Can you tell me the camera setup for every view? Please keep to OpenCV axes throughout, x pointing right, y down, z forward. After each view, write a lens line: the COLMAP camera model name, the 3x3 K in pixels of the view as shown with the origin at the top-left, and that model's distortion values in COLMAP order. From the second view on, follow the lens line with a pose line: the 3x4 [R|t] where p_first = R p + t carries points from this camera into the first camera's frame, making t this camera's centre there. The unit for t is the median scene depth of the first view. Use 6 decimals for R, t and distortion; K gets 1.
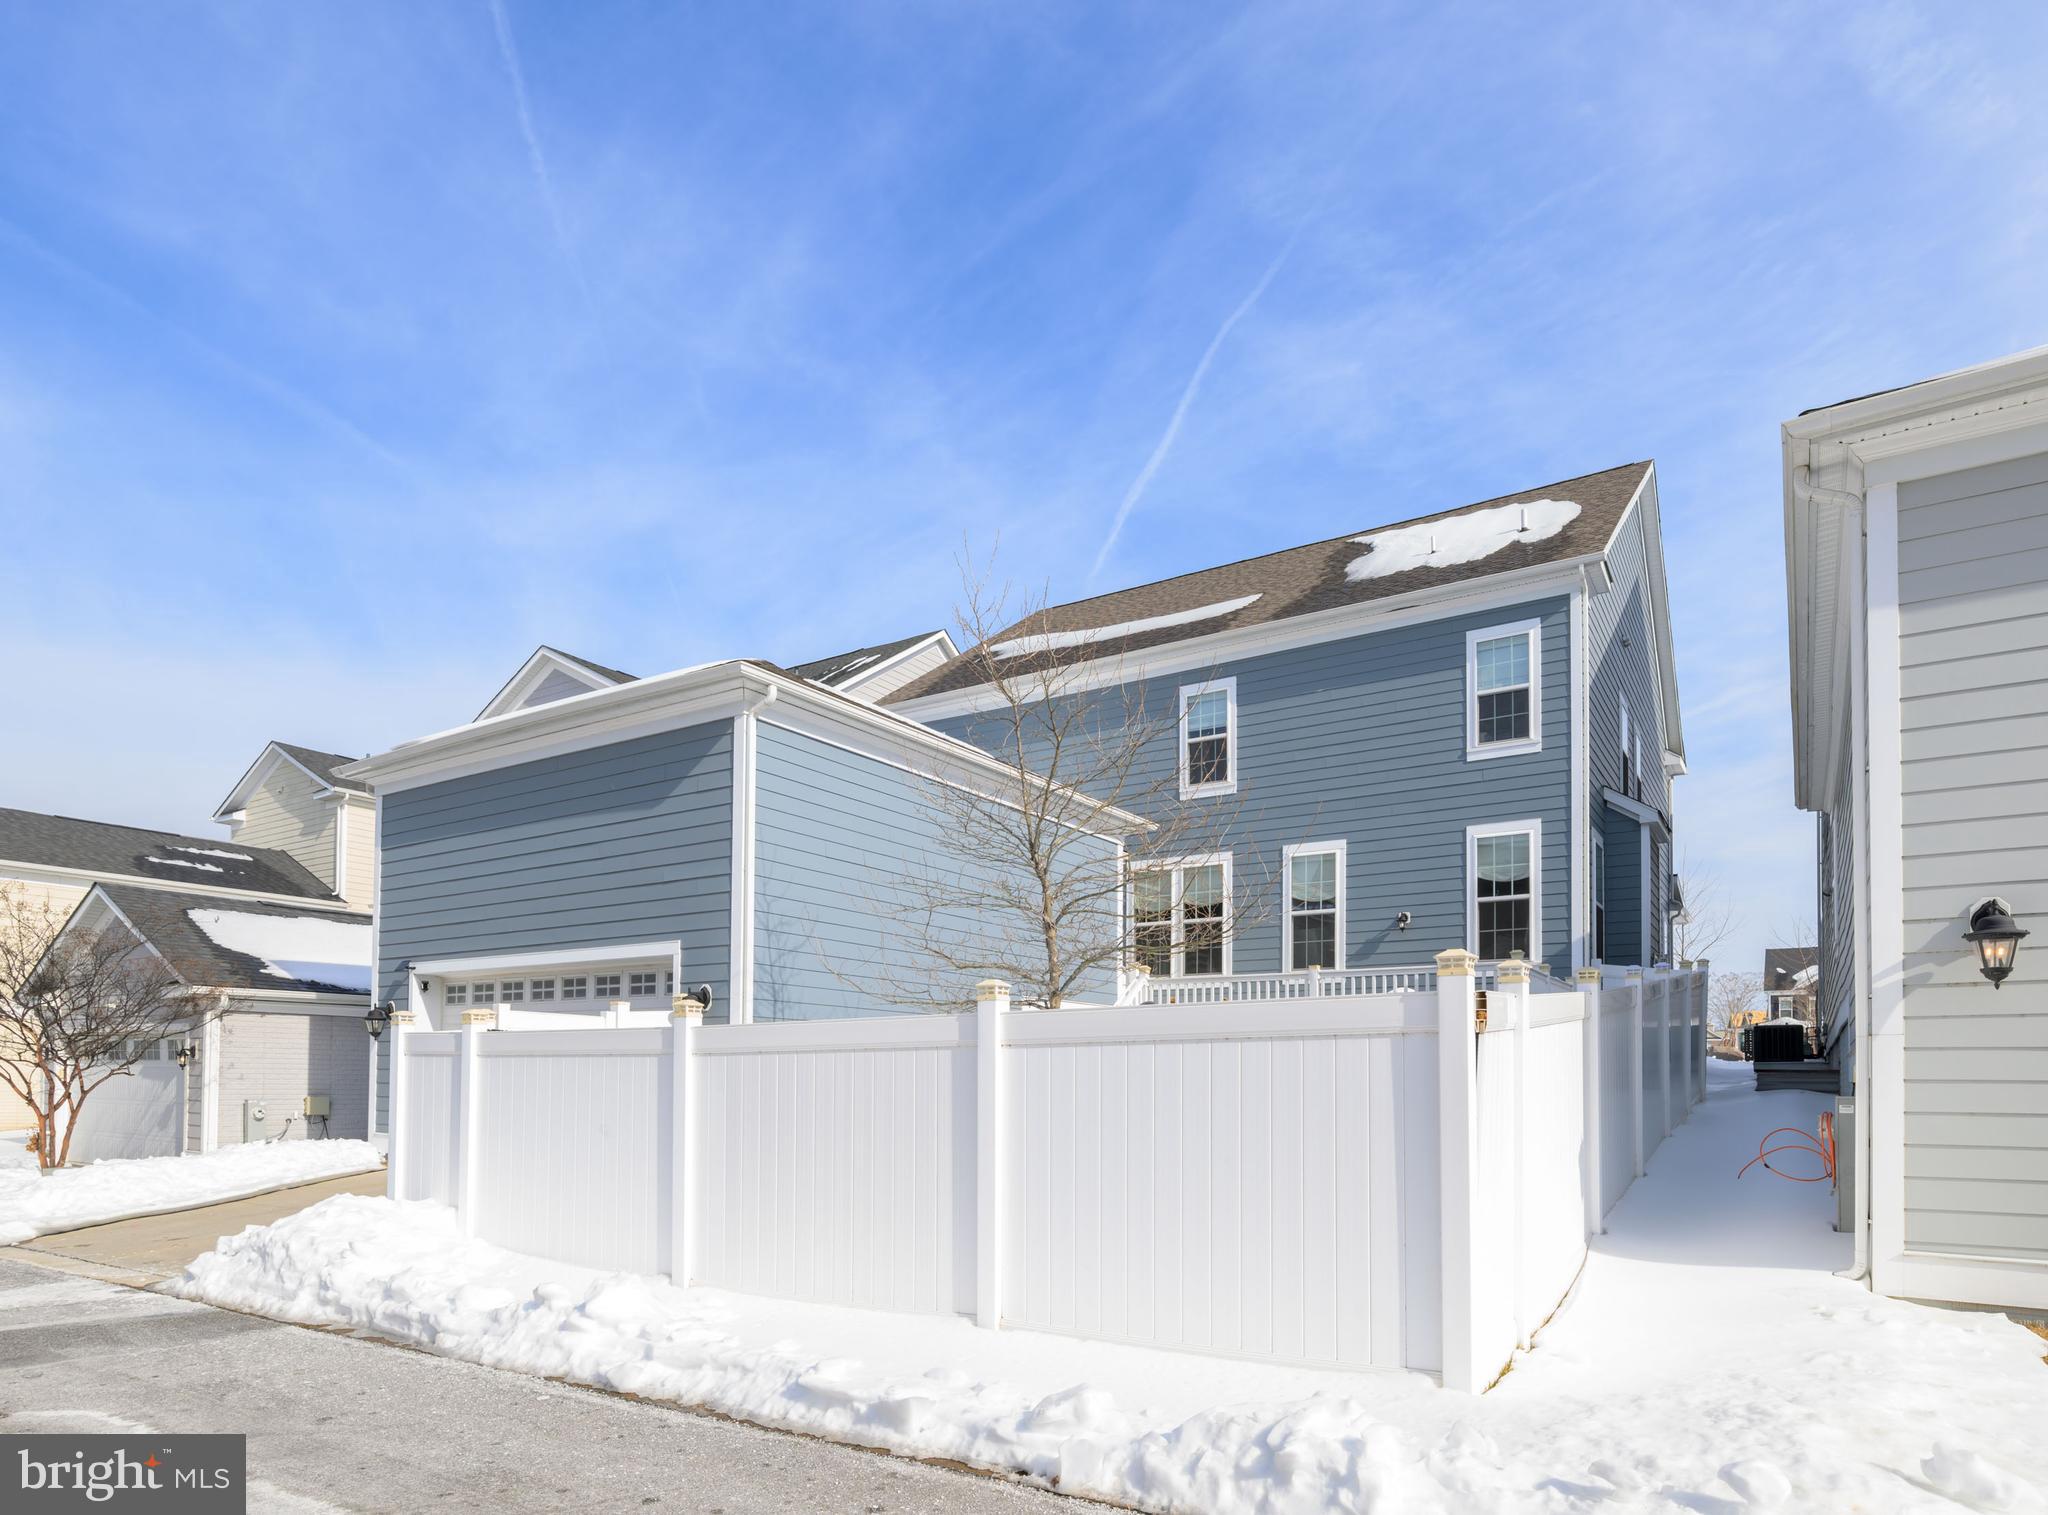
lens RADIAL K [[1115.4, 0, 1014.5], [0, 1115.4, 1071.2], [0, 0, 1]] dist [0.002212, -0.001746]
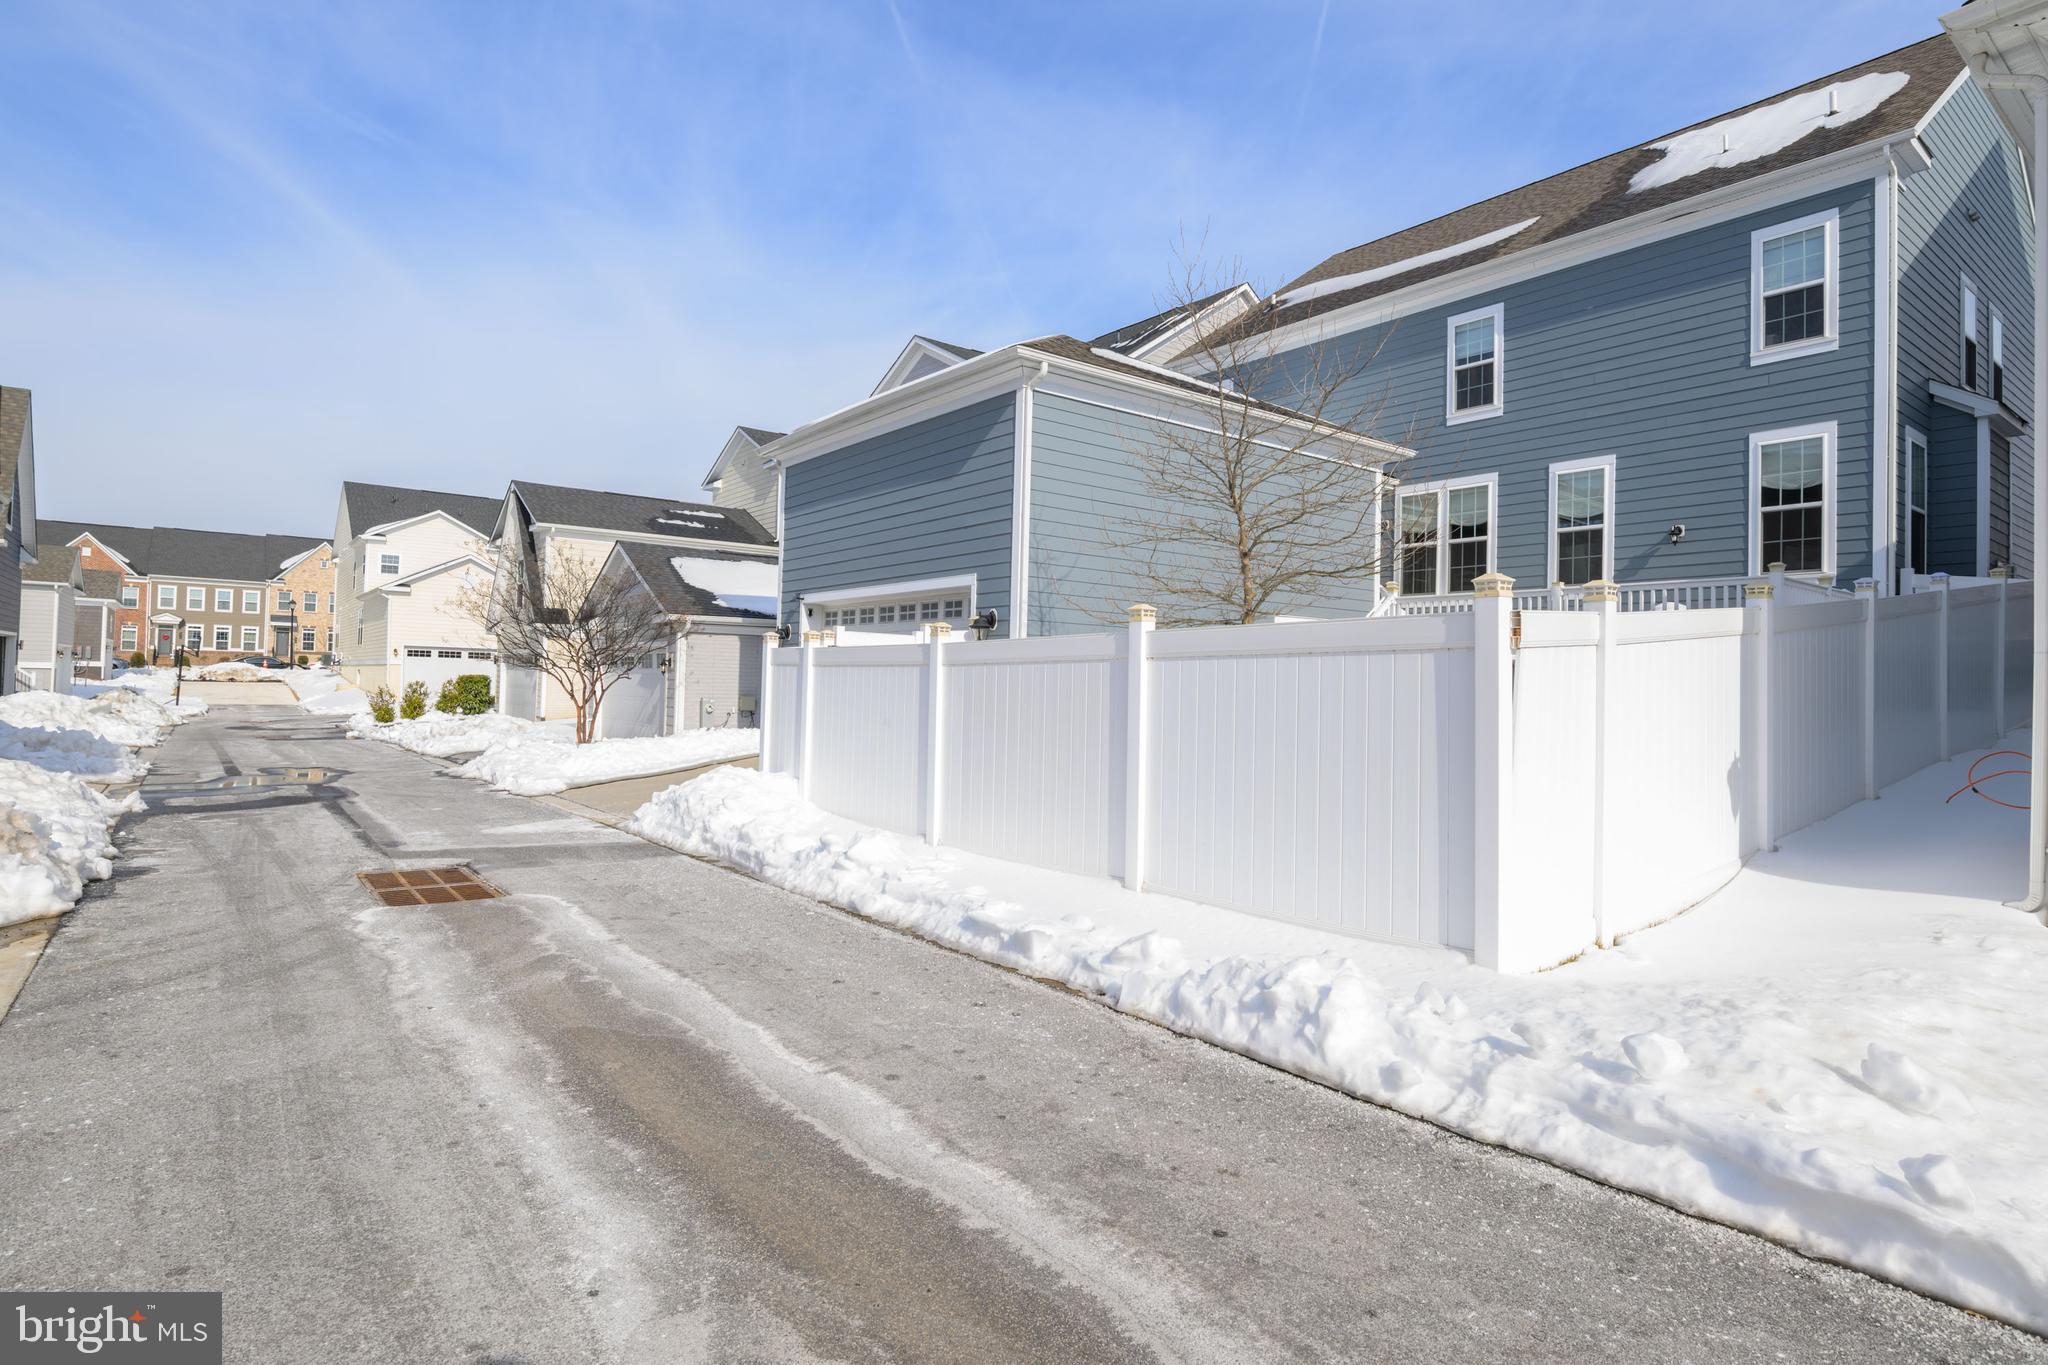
lens RADIAL K [[1037.6, 0, 1020.4], [0, 1037.6, 677.9], [0, 0, 1]] dist [0.000376, 0.001712]
pose [[0.939217, 0.010025, -0.343178, 0.134284], [-0.011954, 0.999922, -0.003506, 0.001787], [0.343116, 0.007395, 0.939264, -0.060255]]
